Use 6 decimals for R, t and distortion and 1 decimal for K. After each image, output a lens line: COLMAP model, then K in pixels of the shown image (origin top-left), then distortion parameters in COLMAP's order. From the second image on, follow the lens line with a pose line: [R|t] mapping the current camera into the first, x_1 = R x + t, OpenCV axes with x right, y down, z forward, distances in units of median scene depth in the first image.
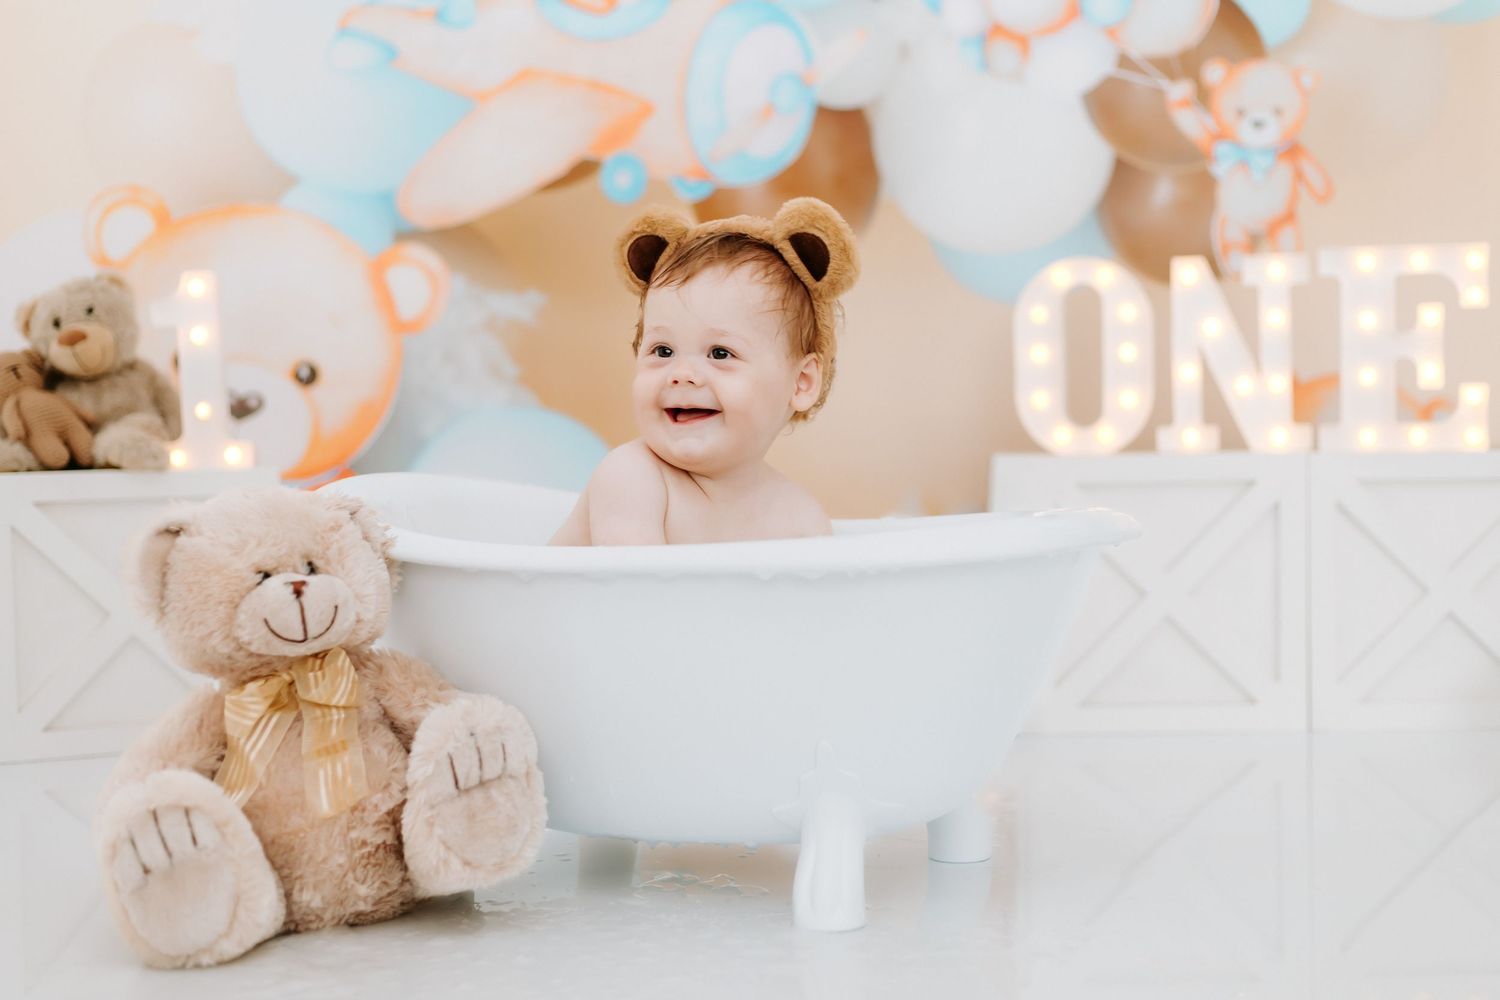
lens RADIAL K [[2026.7, 0, 750.0], [0, 2026.7, 500.0], [0, 0, 1]] dist [0.015816, 0.054334]
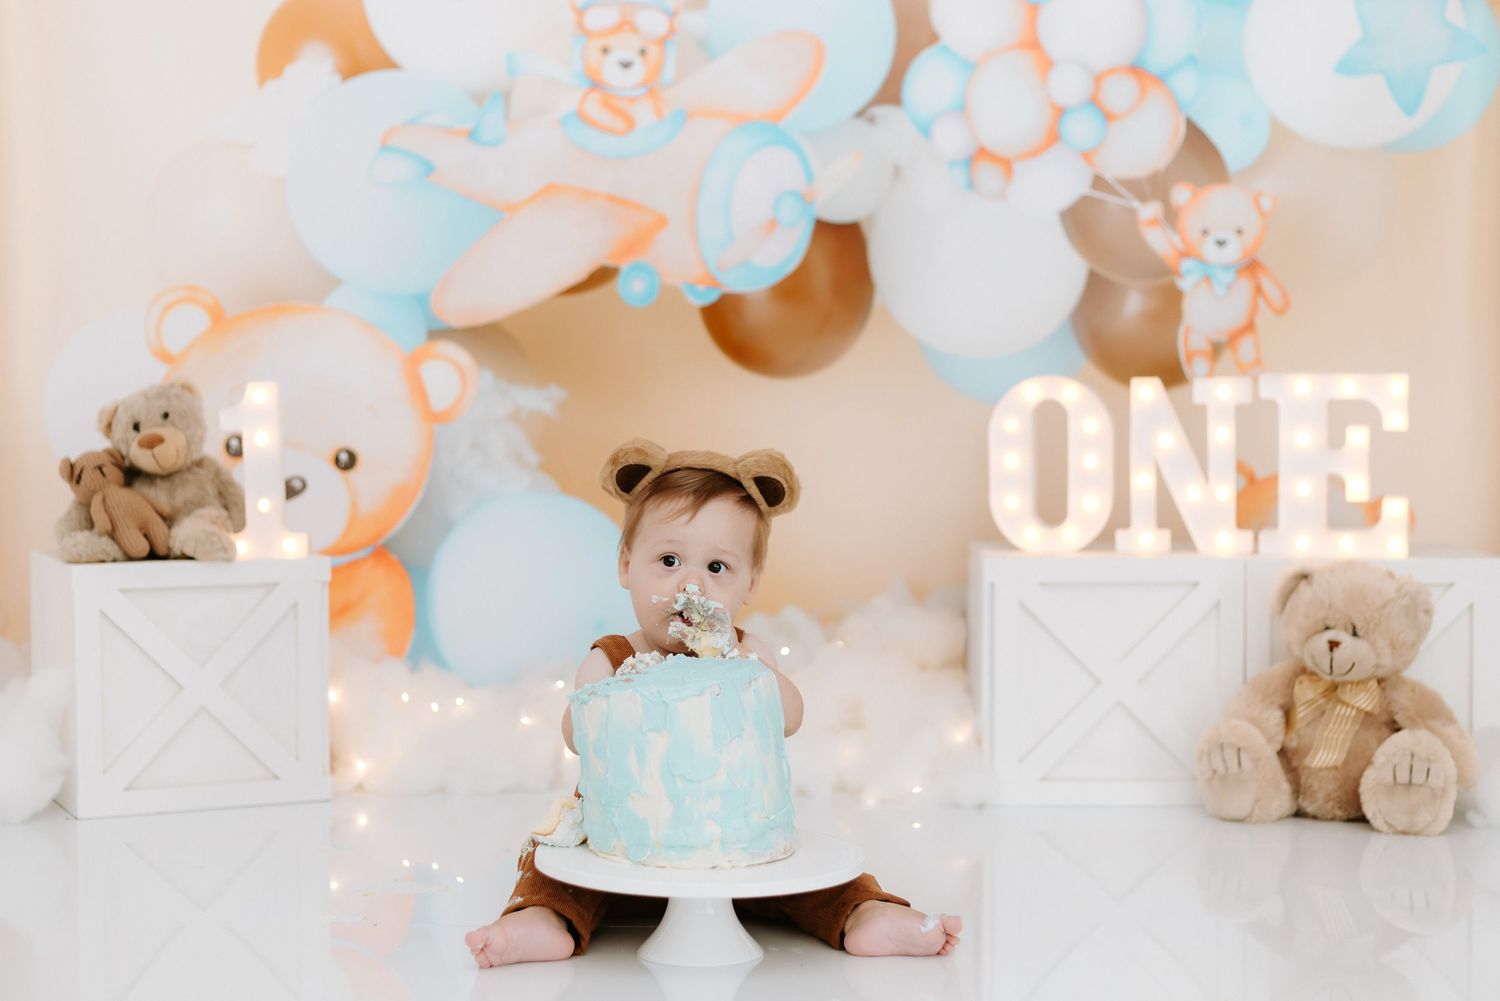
lens RADIAL K [[2194.0, 0, 750.0], [0, 2194.0, 500.5], [0, 0, 1]] dist [0.010242, 0.073491]
pose [[0.999886, 0.014841, -0.002841, 0.002746], [-0.014850, 0.999885, -0.003208, -0.039734], [0.002793, 0.003249, 0.999991, -0.183155]]
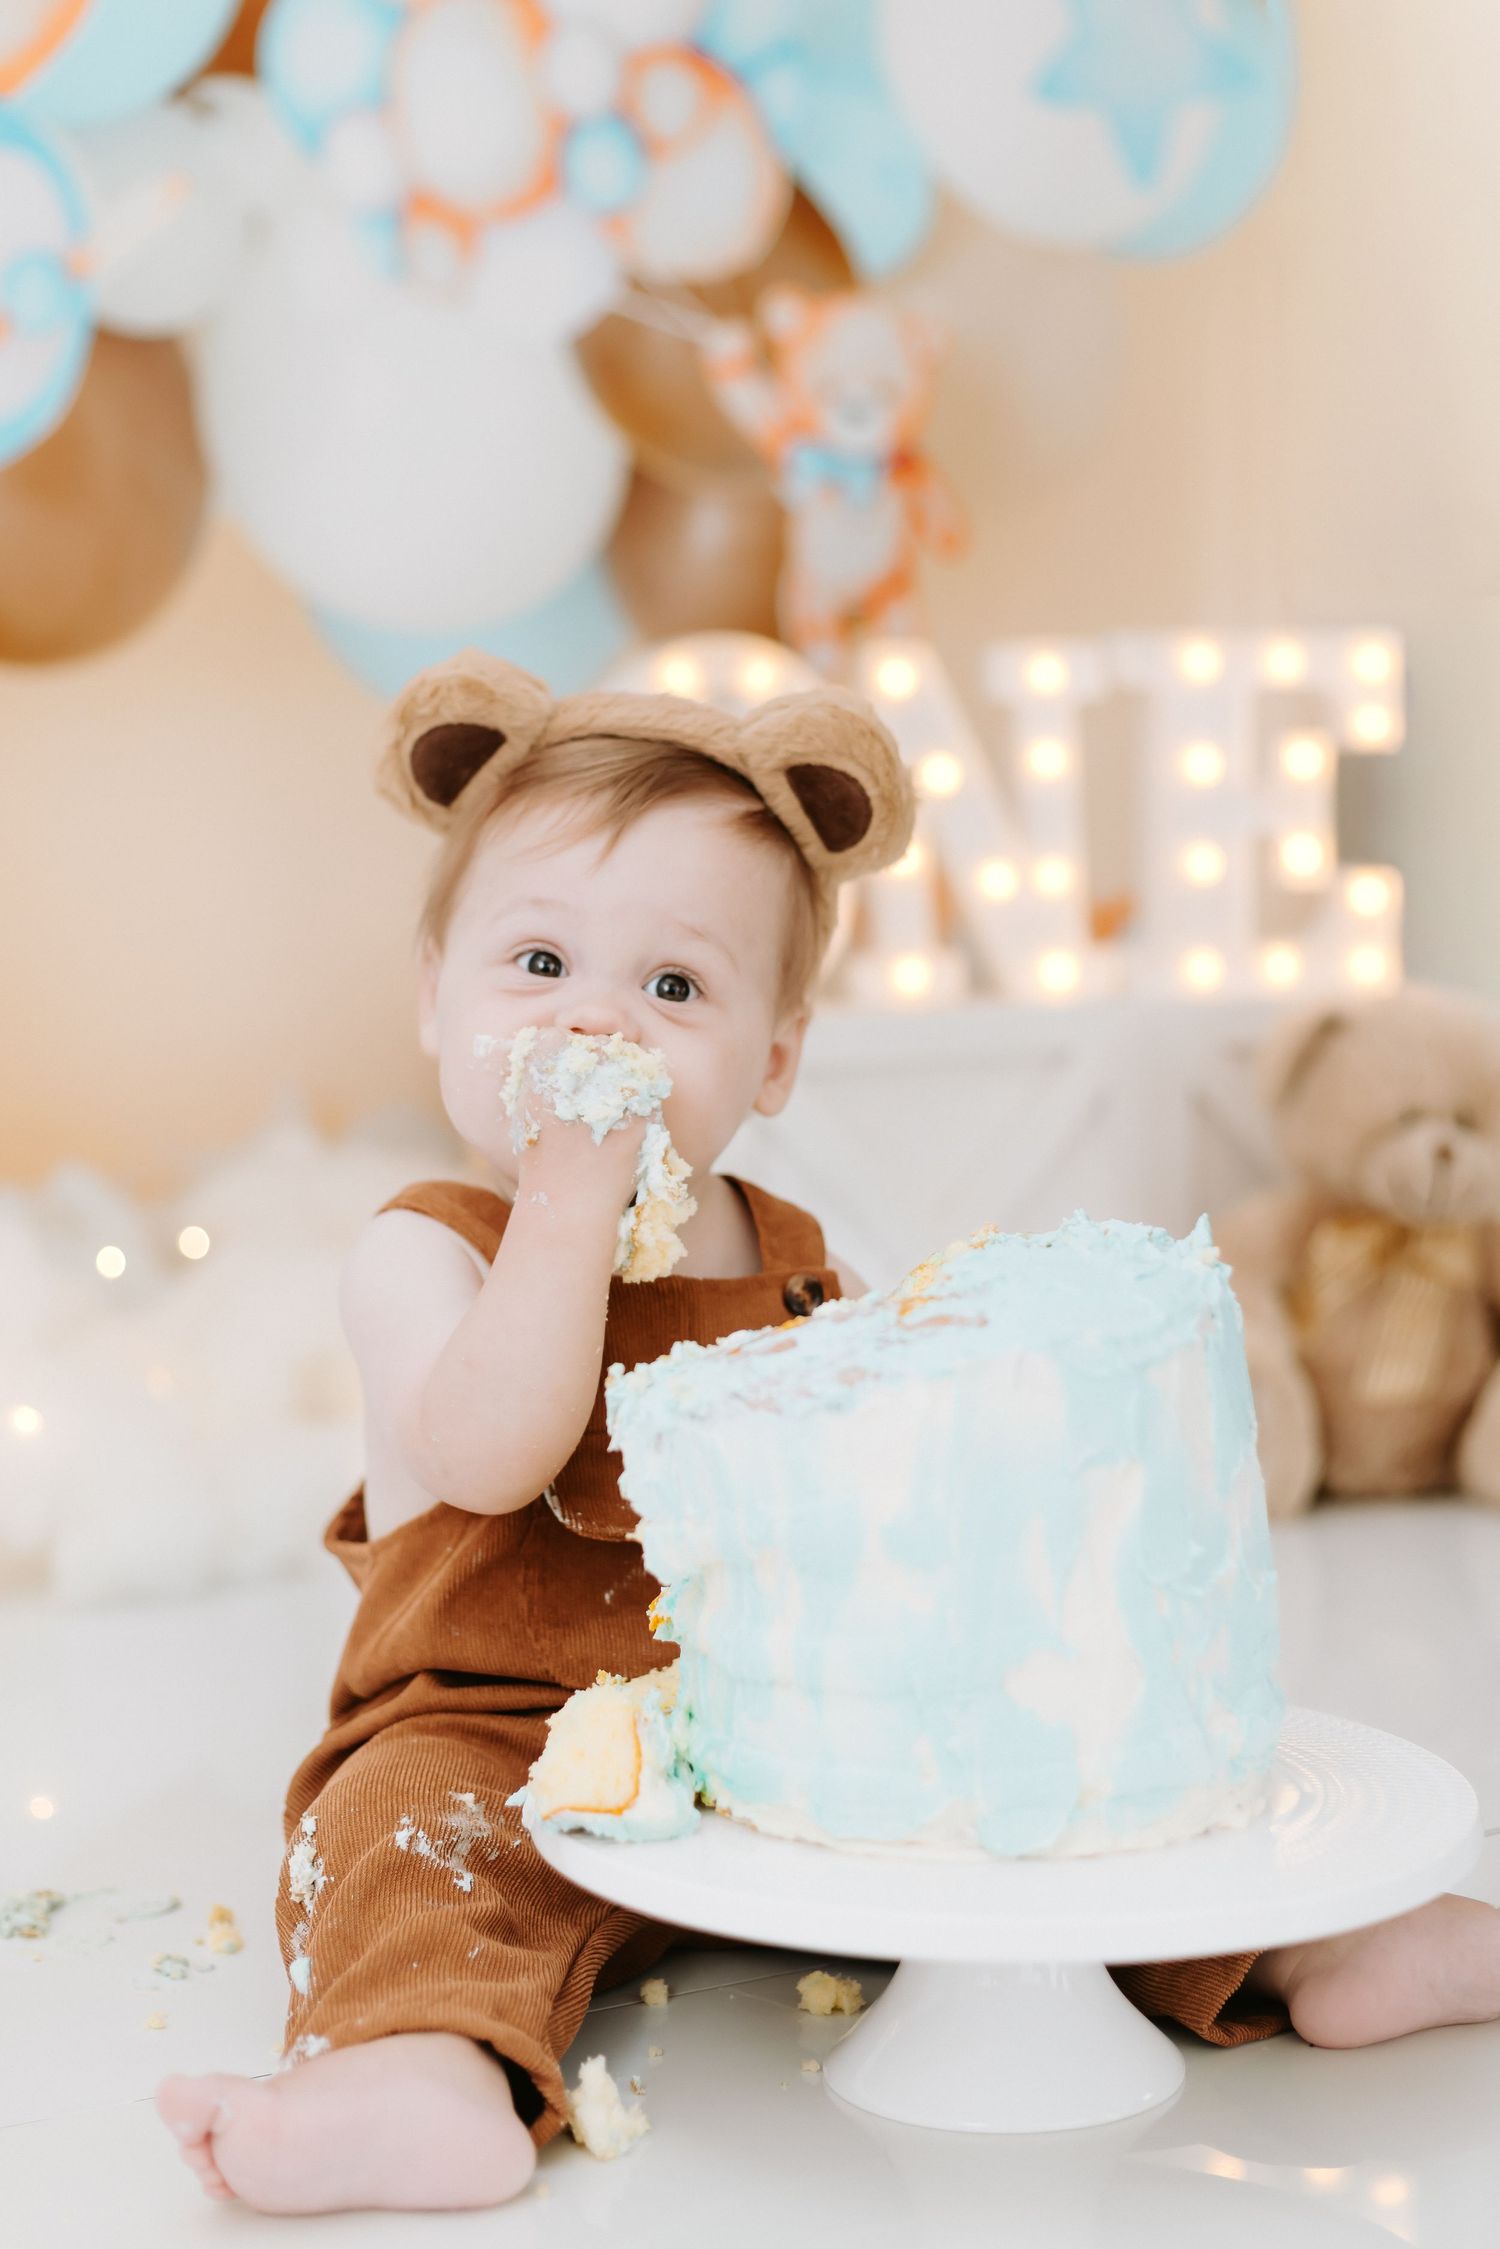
lens RADIAL K [[3289.6, 0, 750.0], [0, 3289.6, 1124.5], [0, 0, 1]] dist [0.010242, 0.073491]
pose [[0.891699, -0.038325, 0.451003, -0.198294], [0.029391, 0.999209, 0.026798, -0.013674], [-0.451673, -0.010641, 0.892120, 0.200425]]
